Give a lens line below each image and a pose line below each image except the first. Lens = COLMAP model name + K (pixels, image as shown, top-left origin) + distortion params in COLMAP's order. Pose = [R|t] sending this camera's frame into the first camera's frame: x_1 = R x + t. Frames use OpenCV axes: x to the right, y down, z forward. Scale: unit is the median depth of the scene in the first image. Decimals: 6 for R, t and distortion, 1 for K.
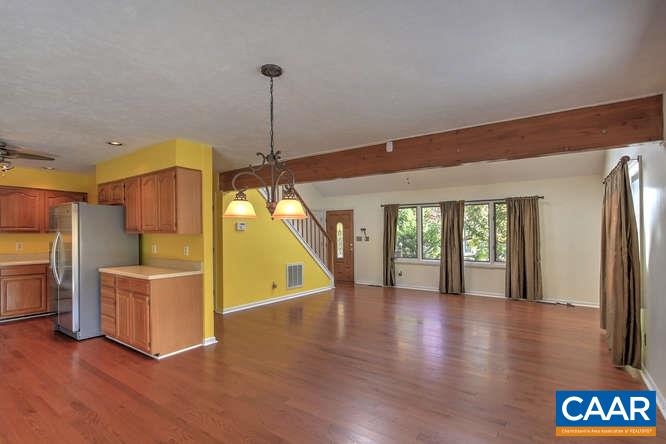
lens RADIAL K [[326.0, 0, 330.3], [0, 326.0, 223.8], [0, 0, 1]] dist [-0.001253, -0.000212]
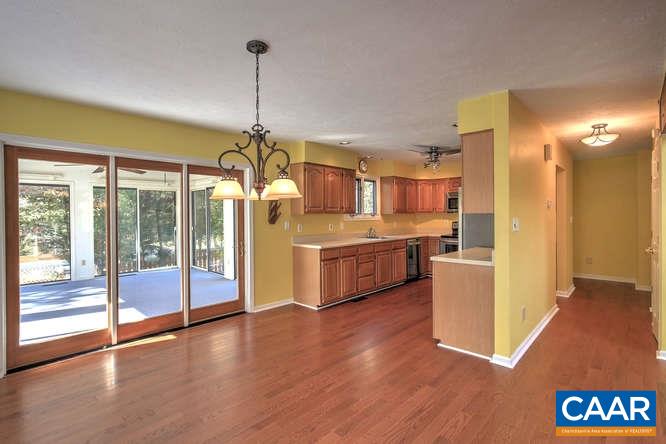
lens RADIAL K [[331.3, 0, 333.2], [0, 331.3, 213.4], [0, 0, 1]] dist [-0.004297, -0.000182]
pose [[-0.149940, -0.003964, -0.988687, 0.425209], [0.035082, 0.999341, -0.009327, 0.024785], [0.988073, -0.036084, -0.149702, 0.758509]]
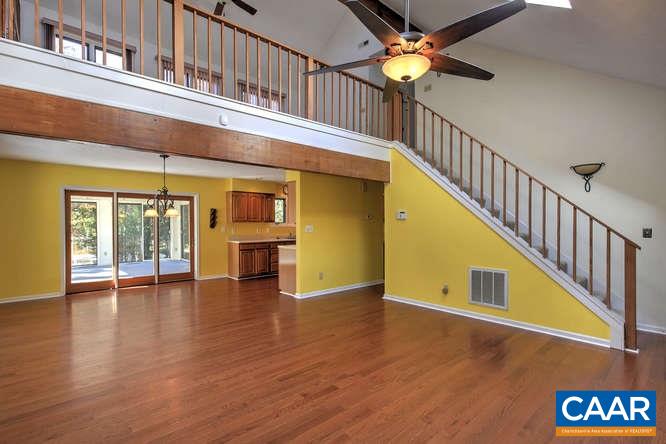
lens RADIAL K [[326.0, 0, 330.3], [0, 326.0, 223.8], [0, 0, 1]] dist [-0.001253, -0.000212]
pose [[-0.206981, 0.002110, -0.978343, 1.072189], [0.027042, 0.999628, -0.003565, 0.045193], [0.977971, -0.027194, -0.206961, 1.491882]]
